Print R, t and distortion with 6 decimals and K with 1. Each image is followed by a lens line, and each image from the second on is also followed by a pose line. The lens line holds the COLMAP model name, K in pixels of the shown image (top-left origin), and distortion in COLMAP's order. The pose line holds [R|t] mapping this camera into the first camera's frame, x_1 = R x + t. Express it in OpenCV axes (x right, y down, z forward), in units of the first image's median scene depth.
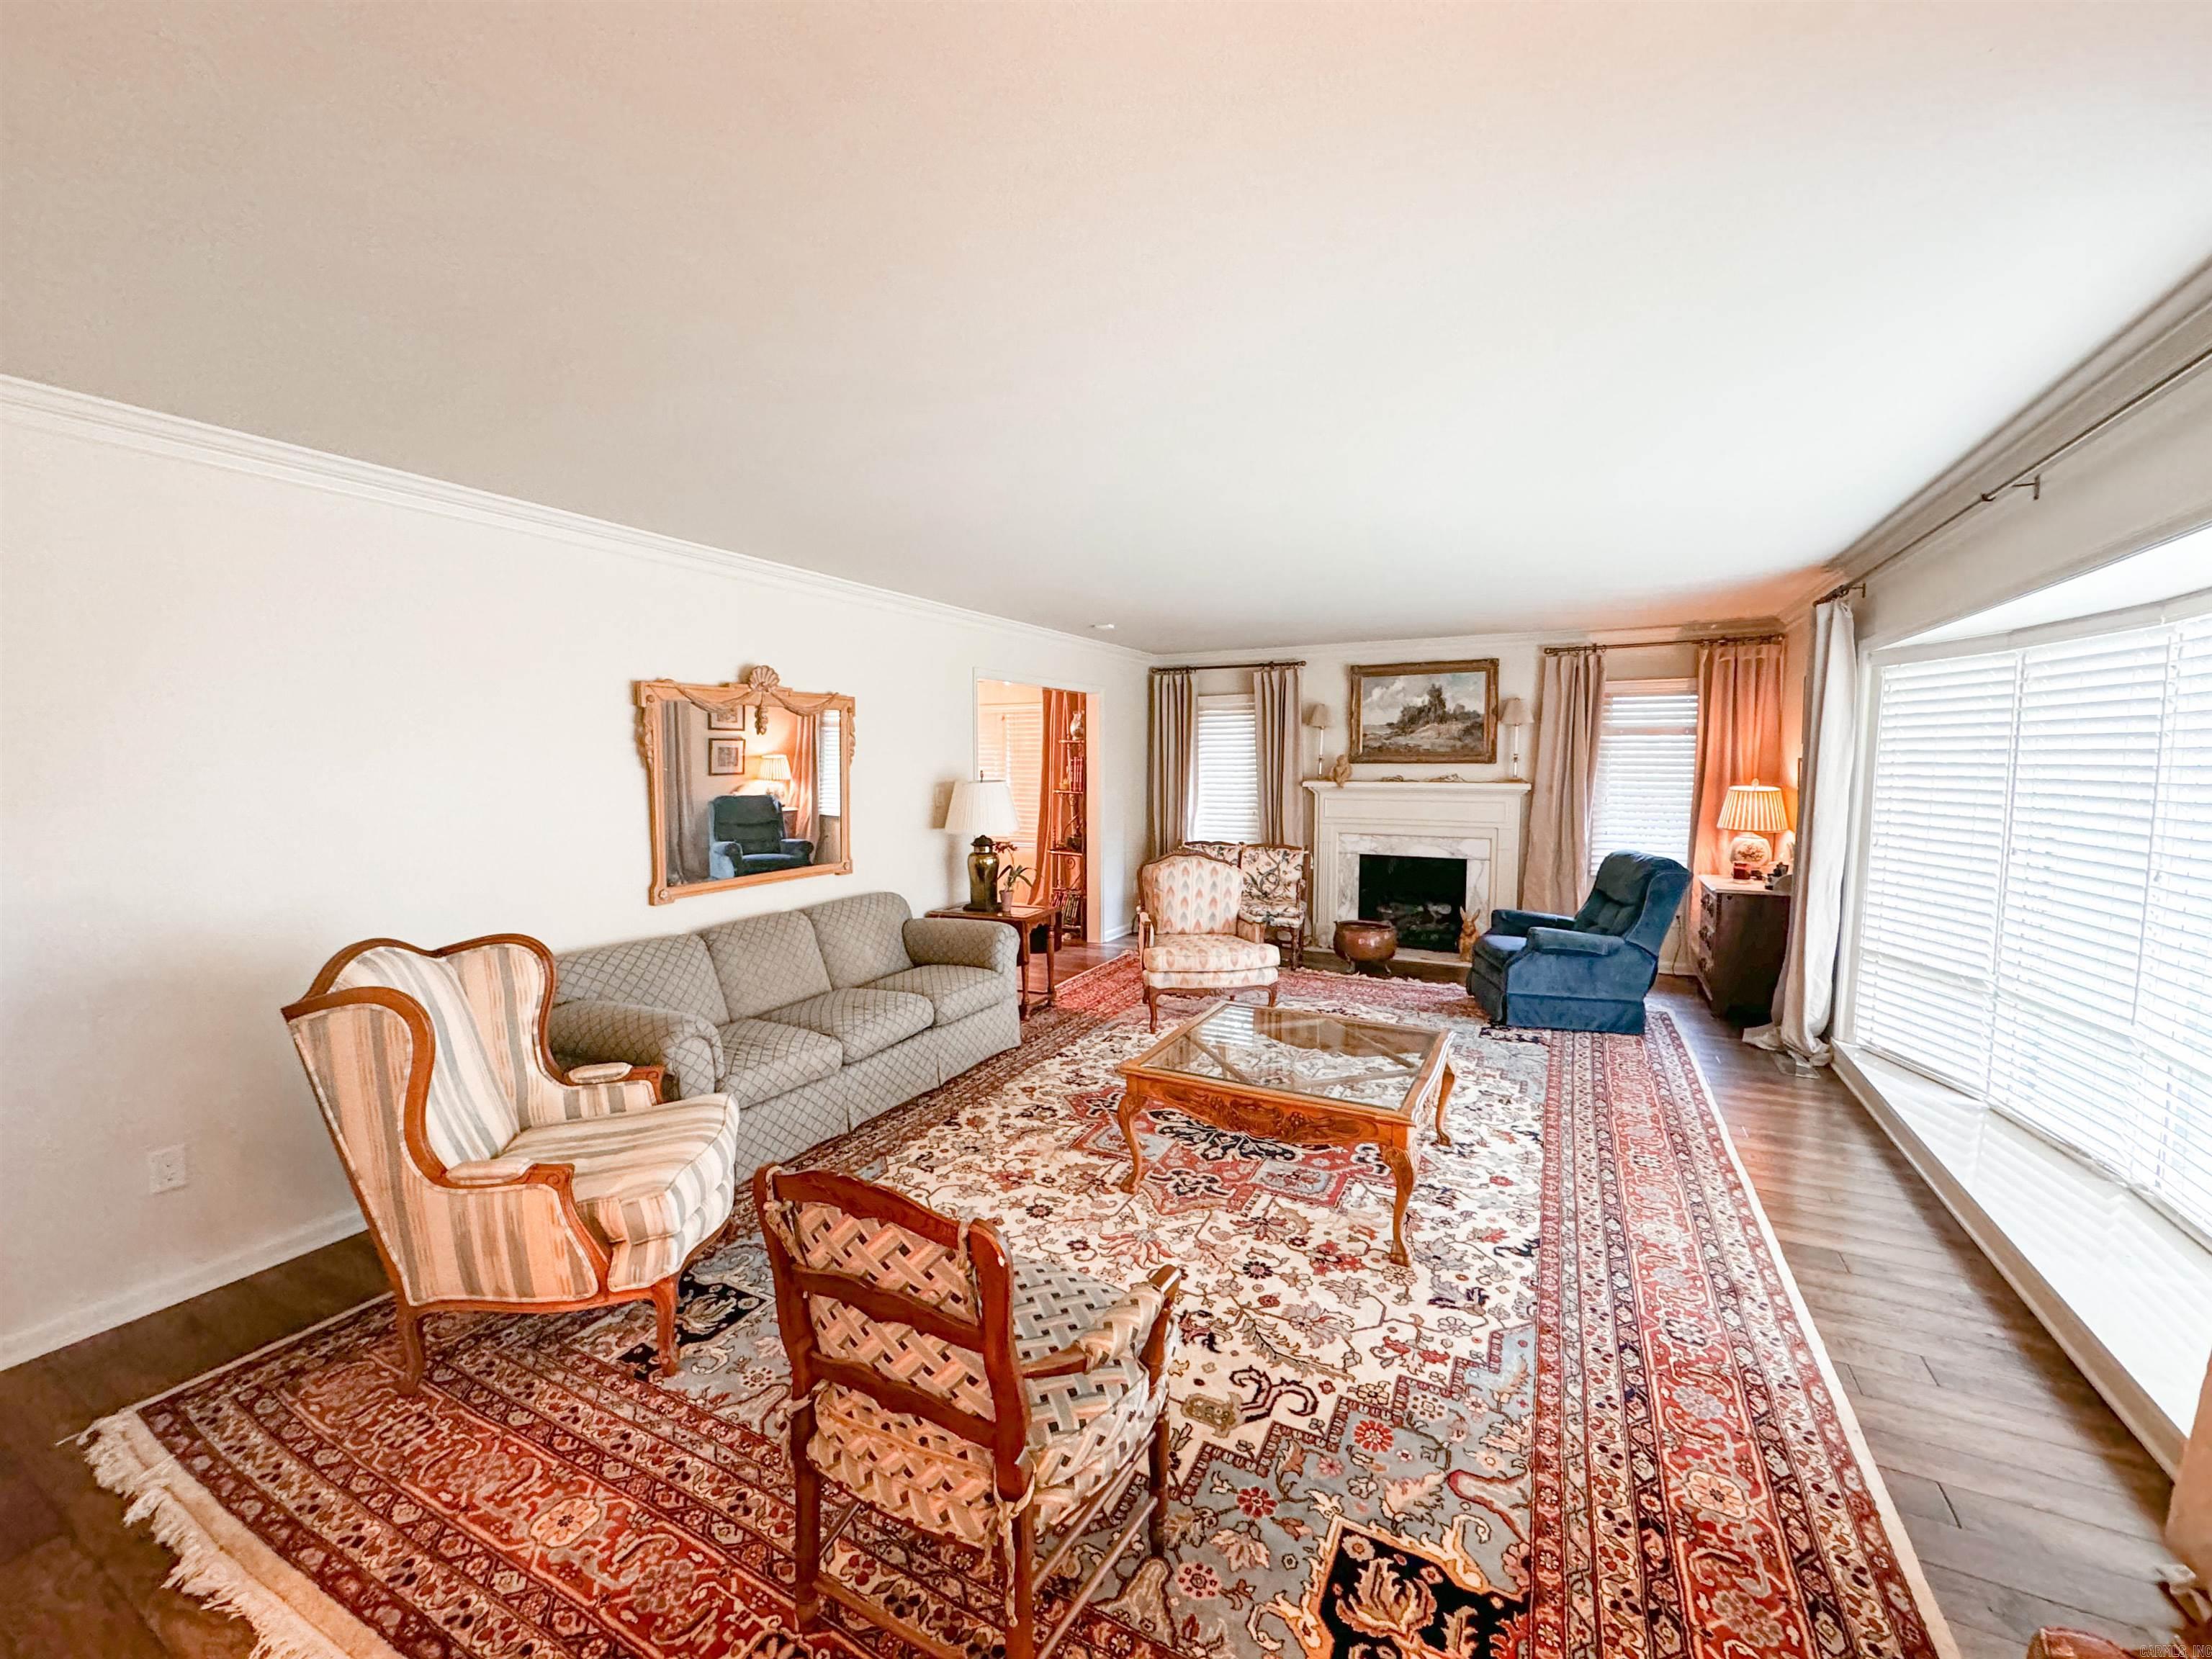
lens RADIAL K [[880.3, 0, 1103.5], [0, 880.3, 827.0], [0, 0, 1]] dist [-0.002149, -0.000275]
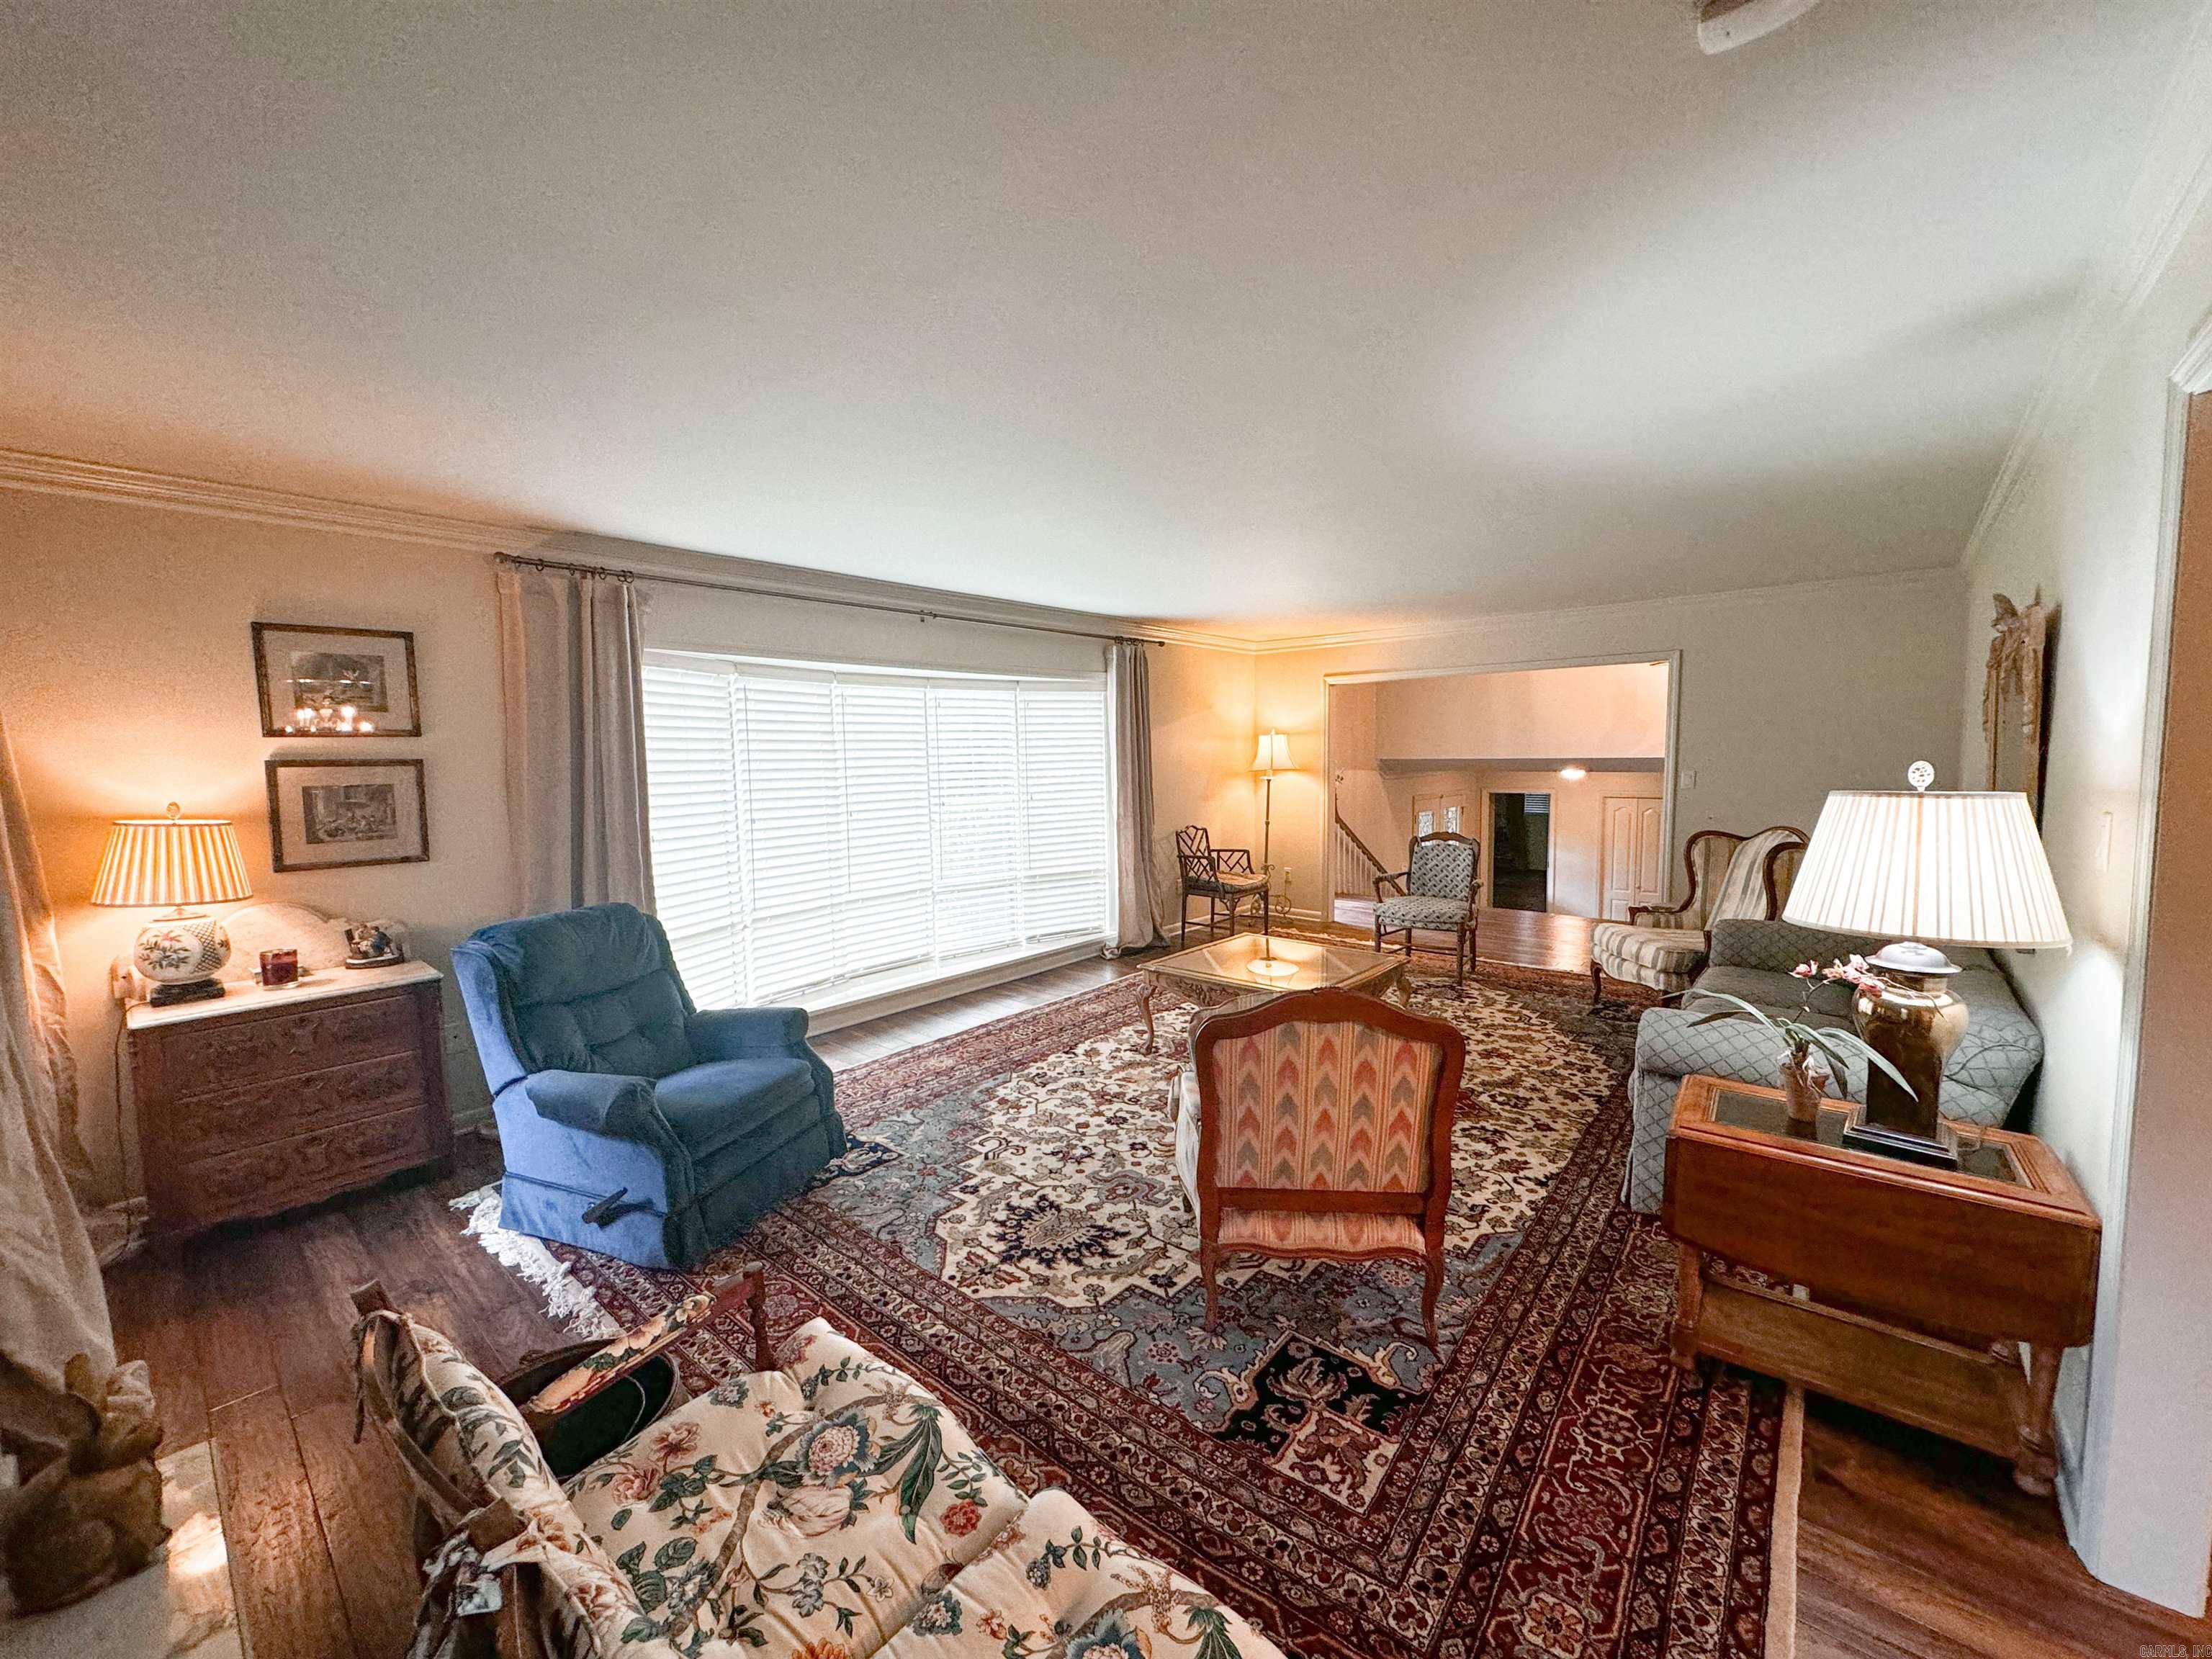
lens RADIAL K [[880.3, 0, 1103.5], [0, 880.3, 827.0], [0, 0, 1]] dist [-0.002149, -0.000275]
pose [[-0.973869, -0.001465, 0.227105, 0.163618], [0.035218, 0.986909, 0.157387, -0.166031], [-0.224362, 0.161272, -0.961069, 2.229307]]
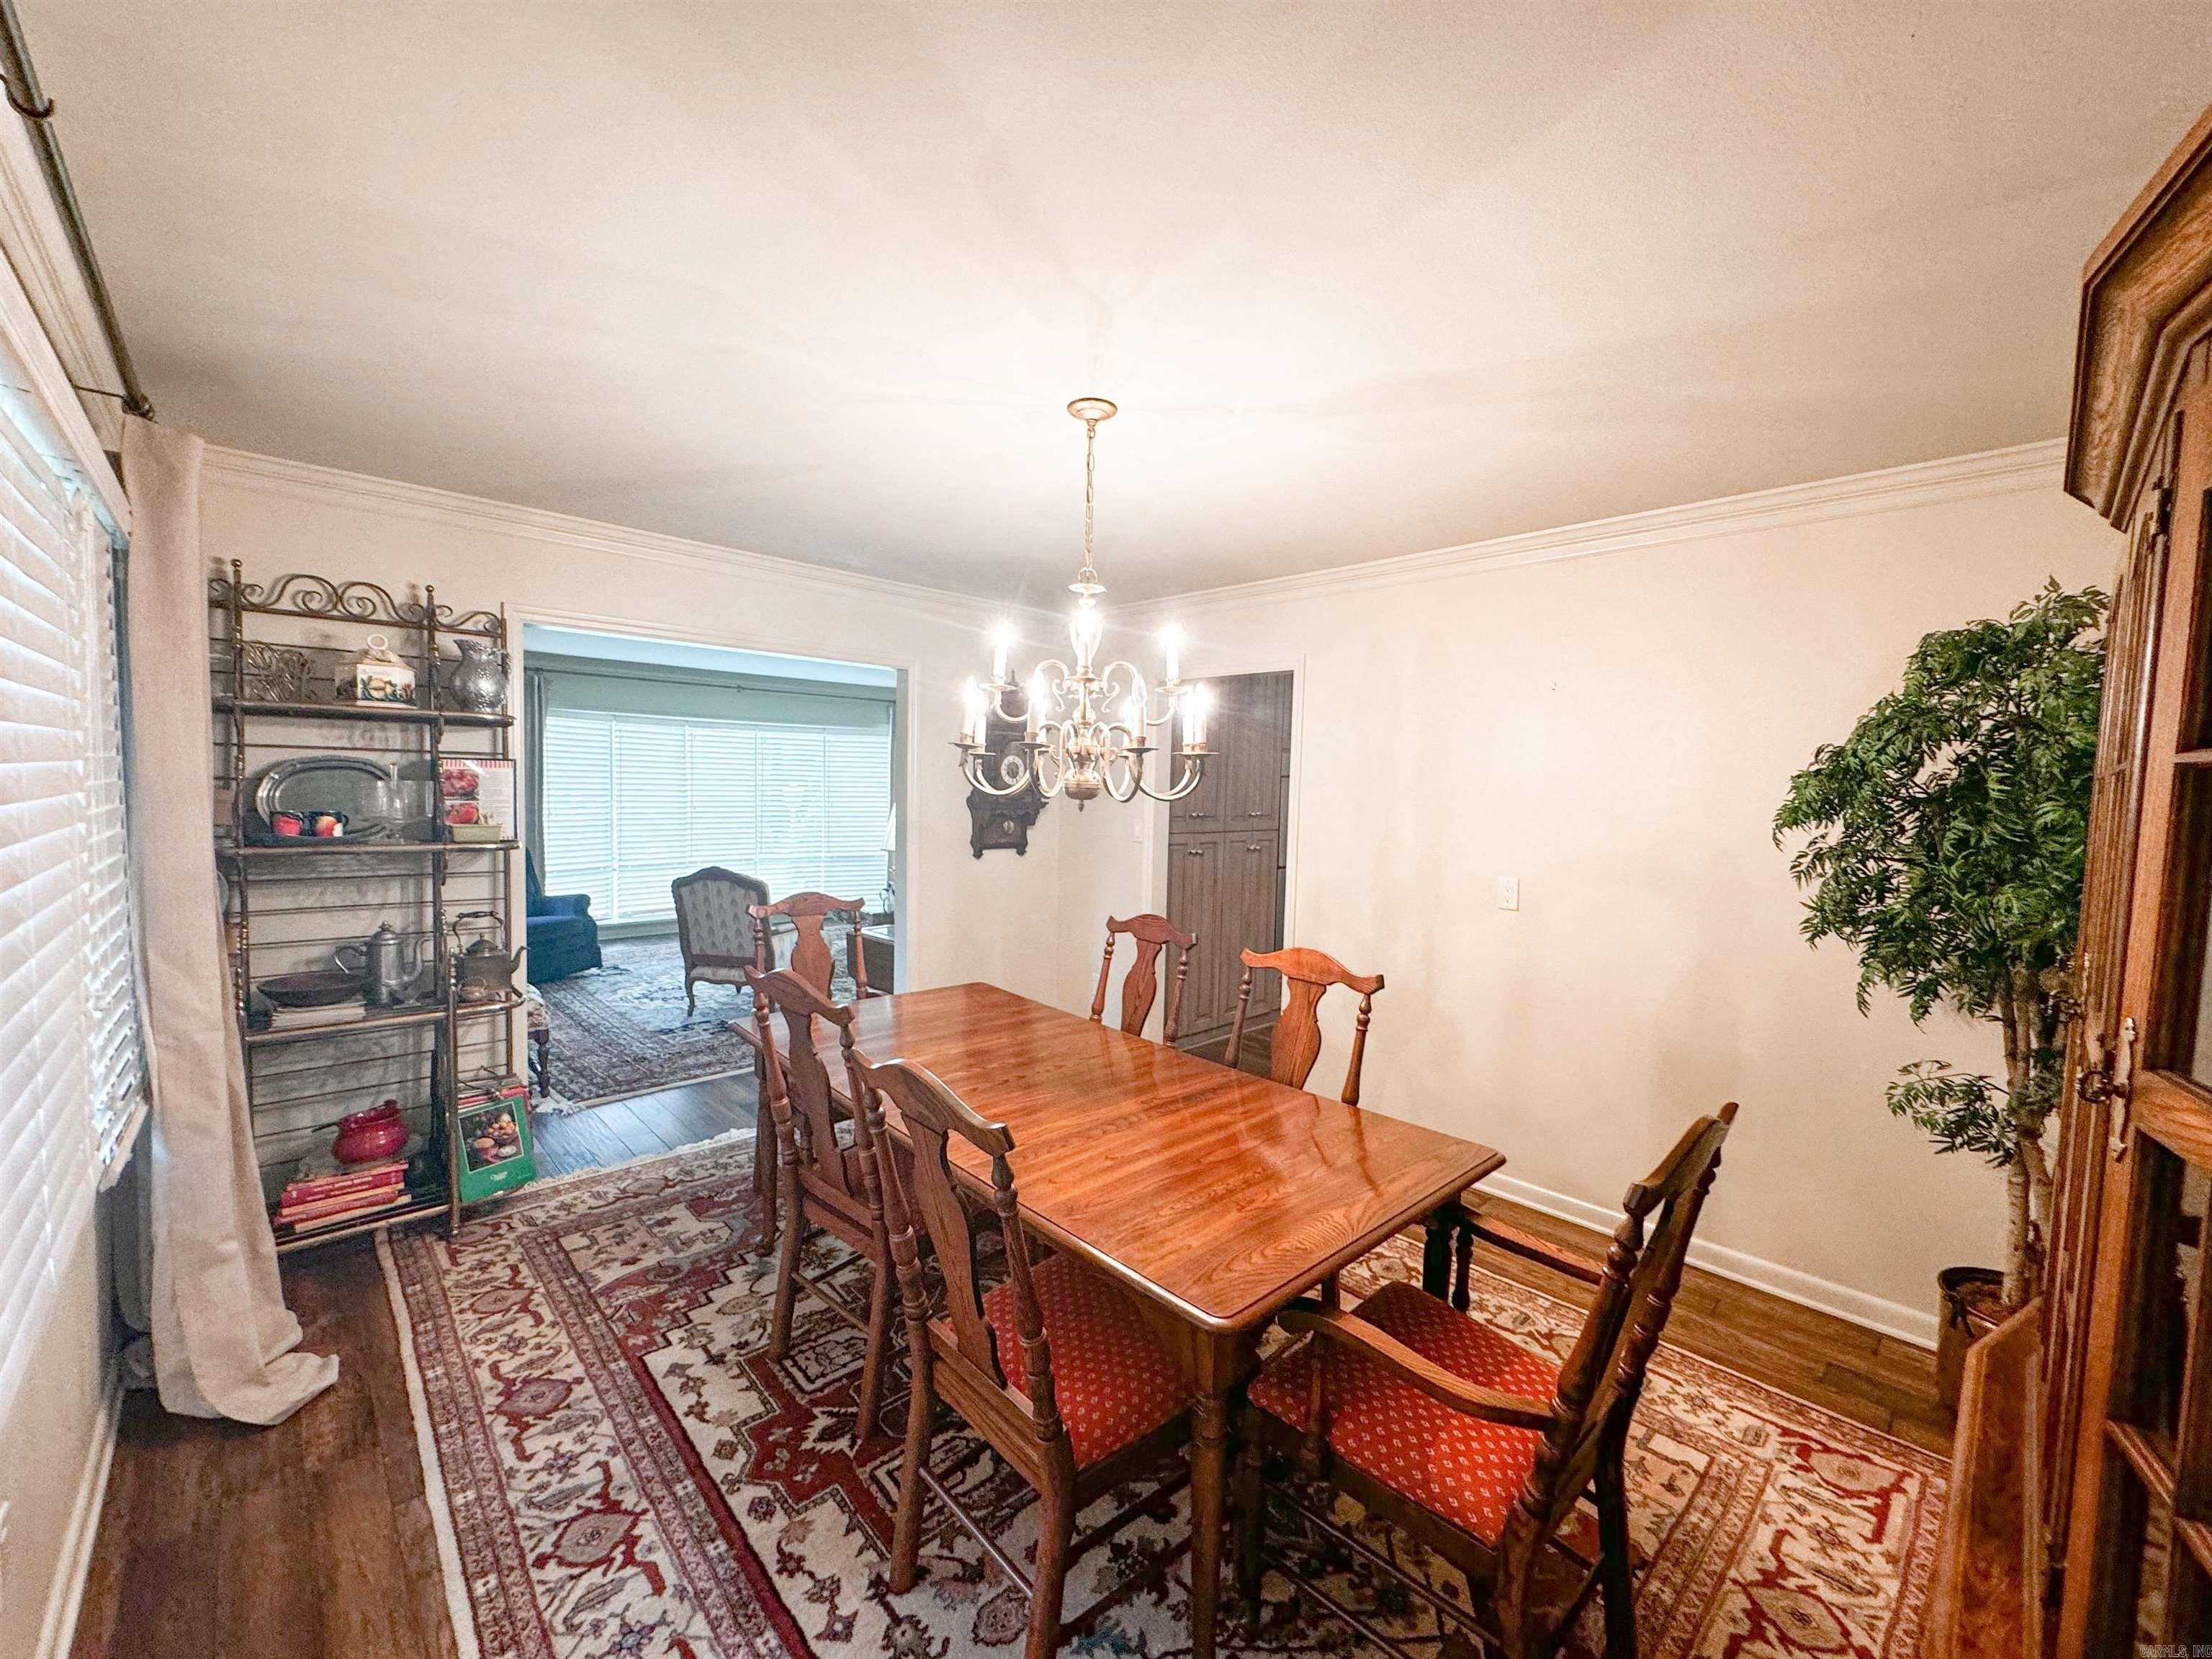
lens RADIAL K [[880.3, 0, 1103.5], [0, 880.3, 827.0], [0, 0, 1]] dist [-0.002149, -0.000275]
pose [[-0.948668, -0.039349, 0.313818, -0.956663], [-0.001224, 0.992680, 0.120771, -0.209801], [-0.316273, 0.114187, -0.941771, 2.848958]]
